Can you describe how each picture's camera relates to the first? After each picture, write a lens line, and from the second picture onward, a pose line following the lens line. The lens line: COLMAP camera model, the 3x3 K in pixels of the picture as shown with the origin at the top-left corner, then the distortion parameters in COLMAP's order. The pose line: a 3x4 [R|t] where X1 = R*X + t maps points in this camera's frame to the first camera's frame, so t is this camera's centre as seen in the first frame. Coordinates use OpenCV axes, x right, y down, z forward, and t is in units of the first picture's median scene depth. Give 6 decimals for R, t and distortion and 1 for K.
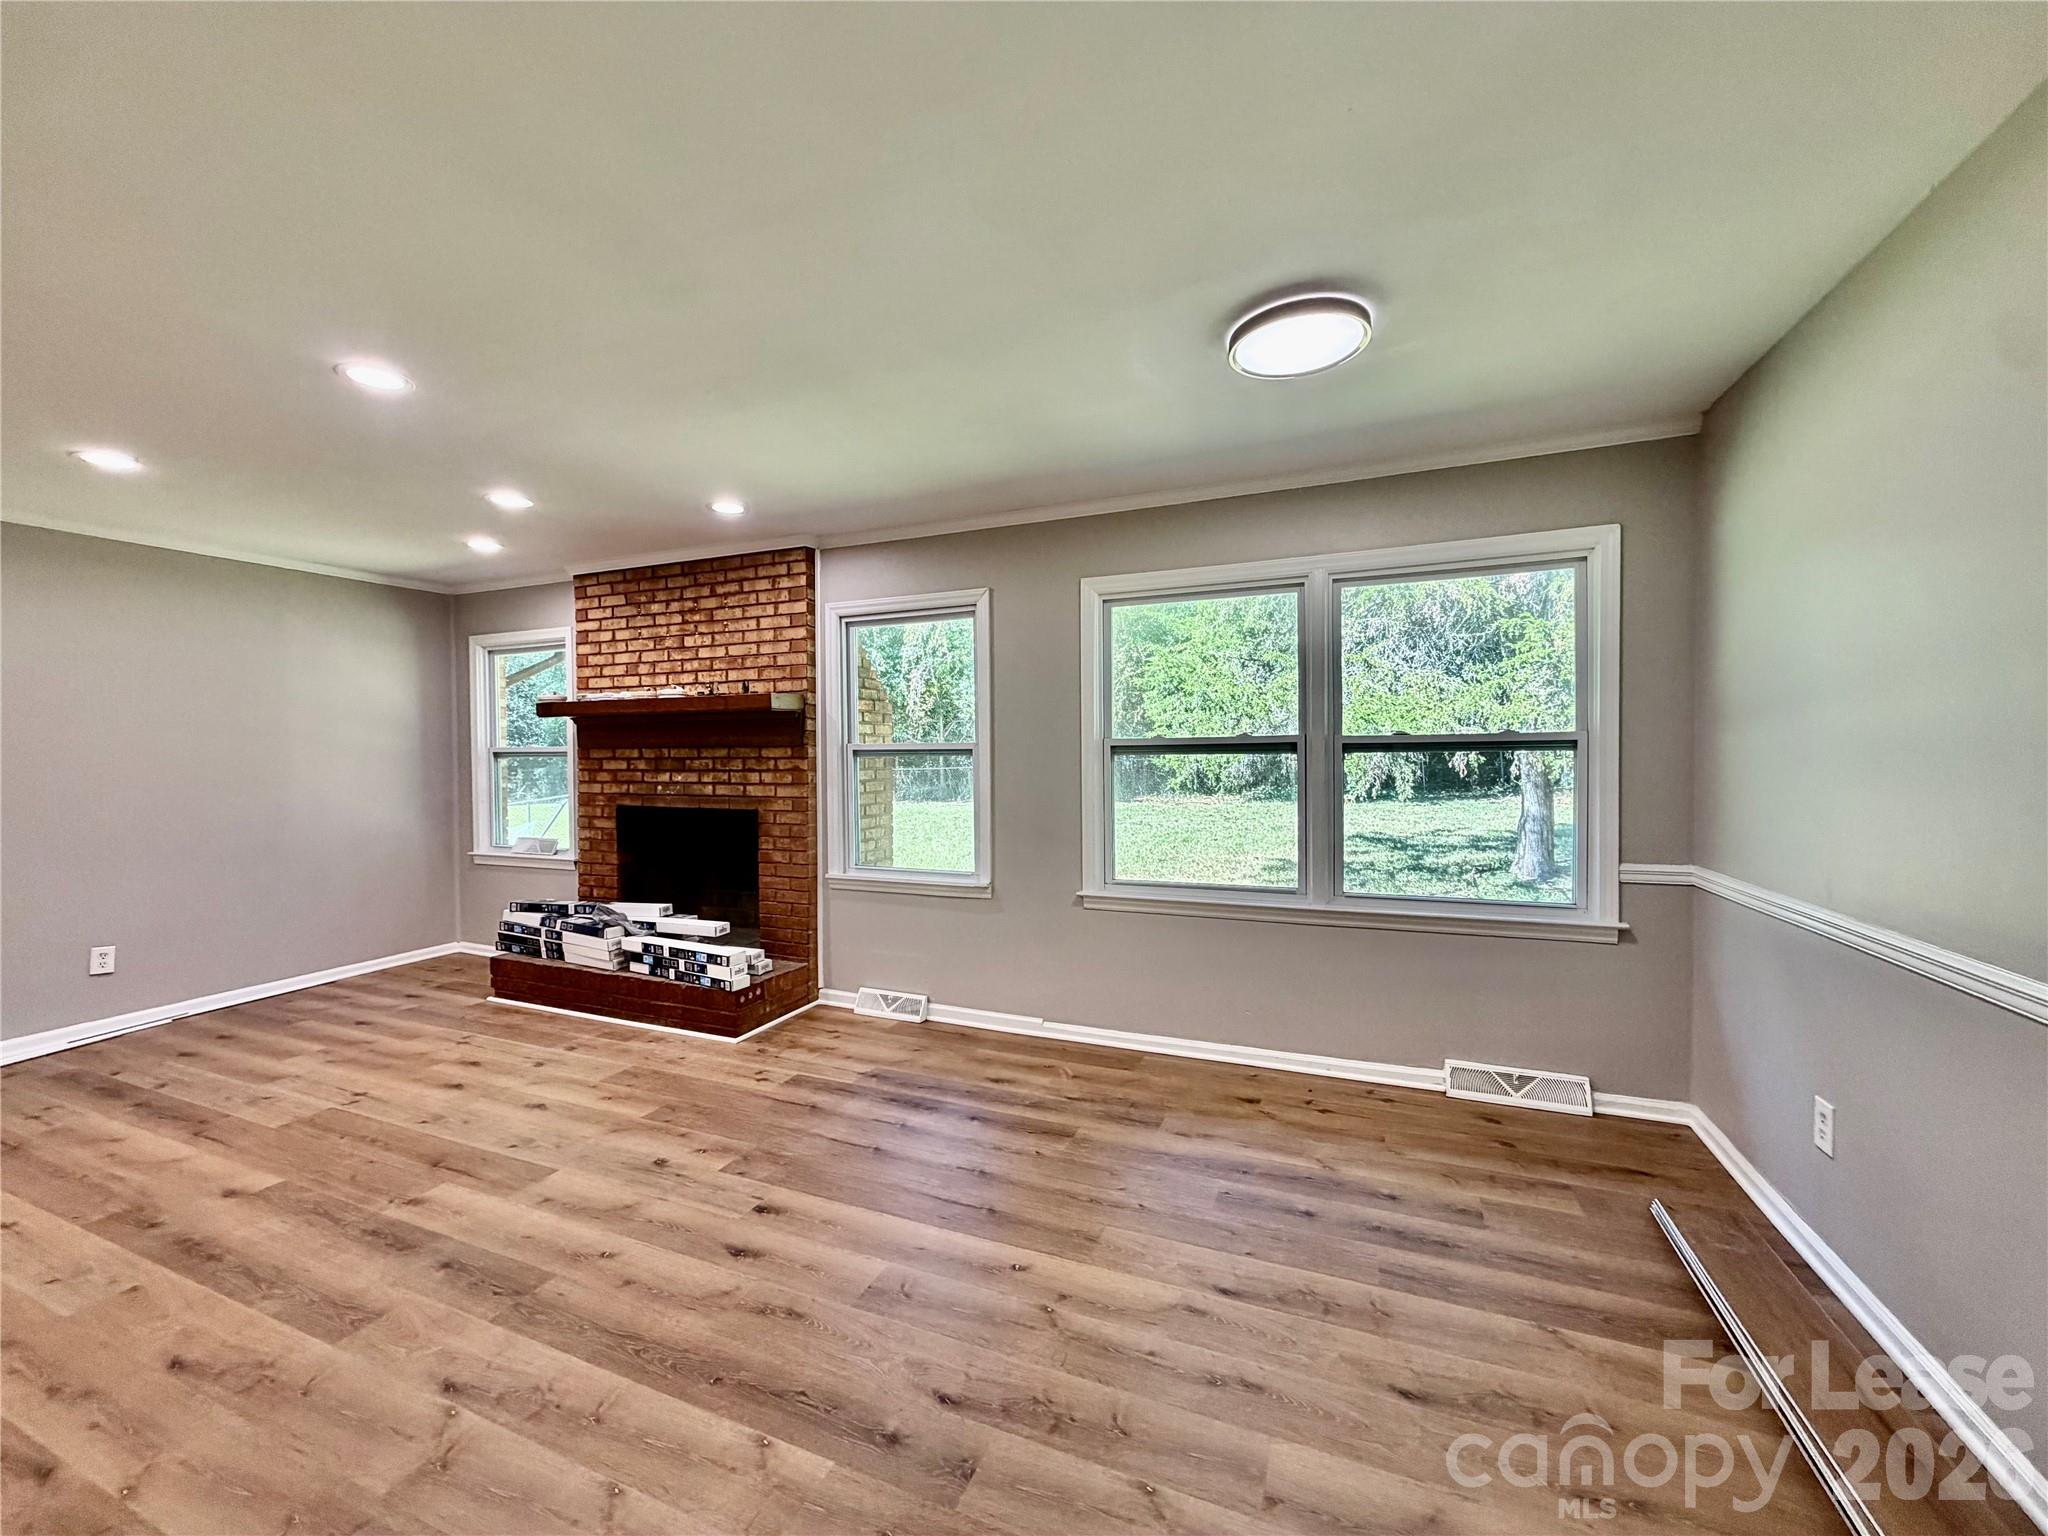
lens RADIAL K [[818.0, 0, 1013.2], [0, 818.0, 760.2], [0, 0, 1]] dist [-0.003053, 0.001410]
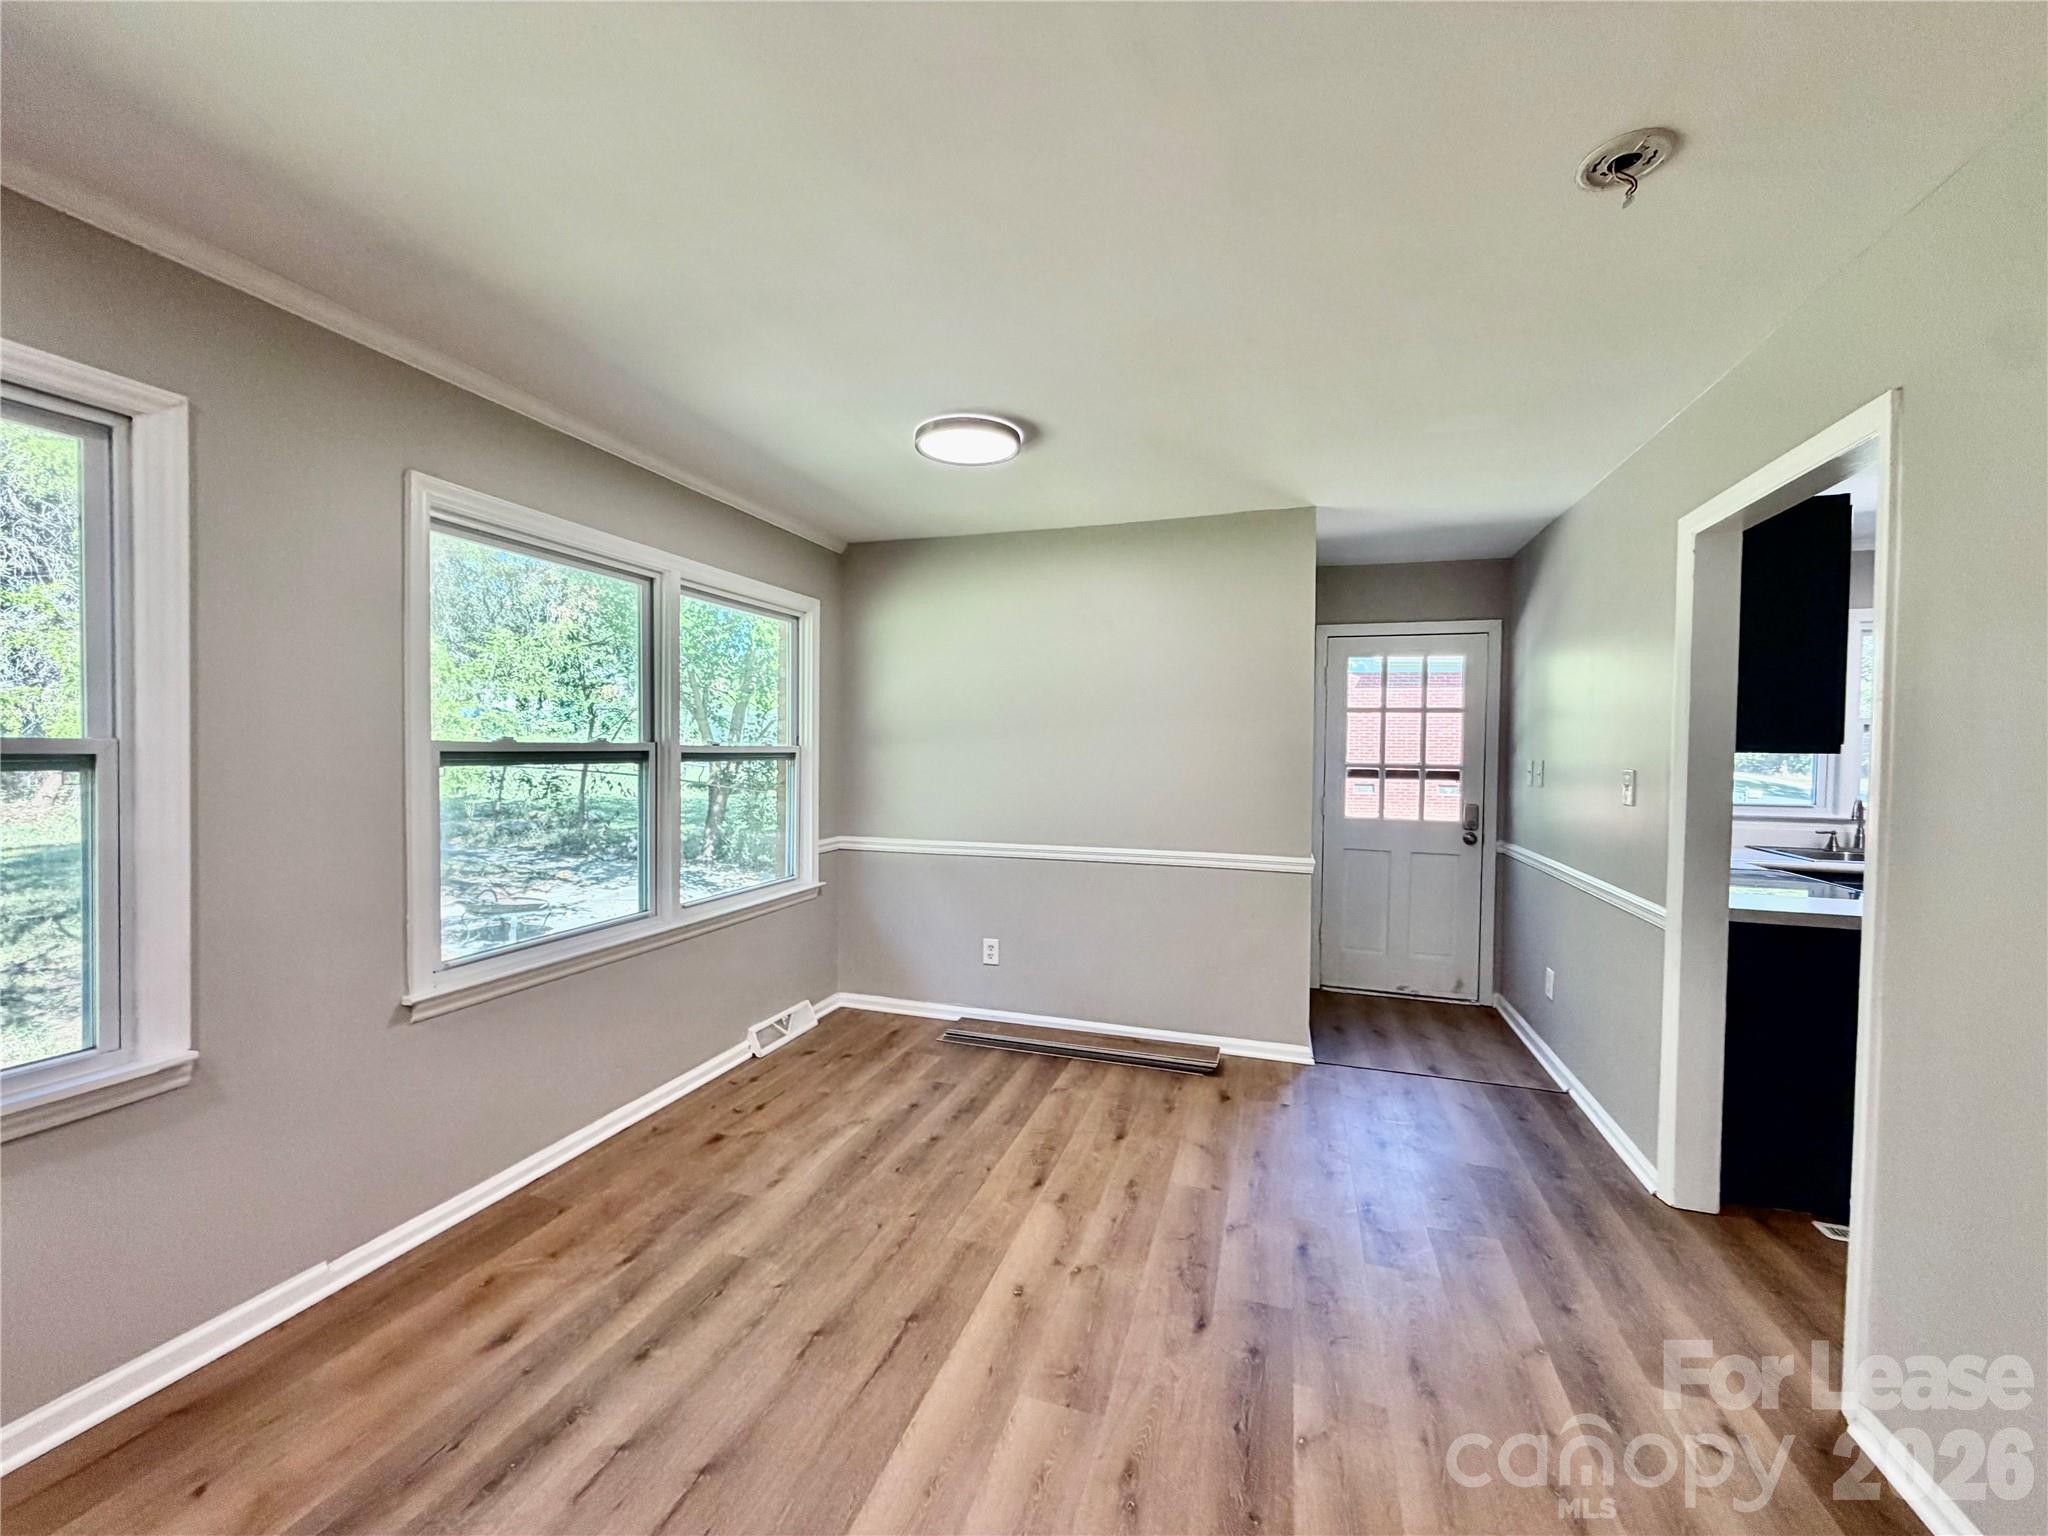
lens RADIAL K [[818.0, 0, 1016.9], [0, 818.0, 765.4], [0, 0, 1]] dist [-0.003053, 0.001410]
pose [[-0.087967, -0.010166, 0.996072, -0.612173], [-0.004340, 0.999942, 0.009822, -0.017466], [-0.996114, -0.003459, -0.088006, 0.684899]]
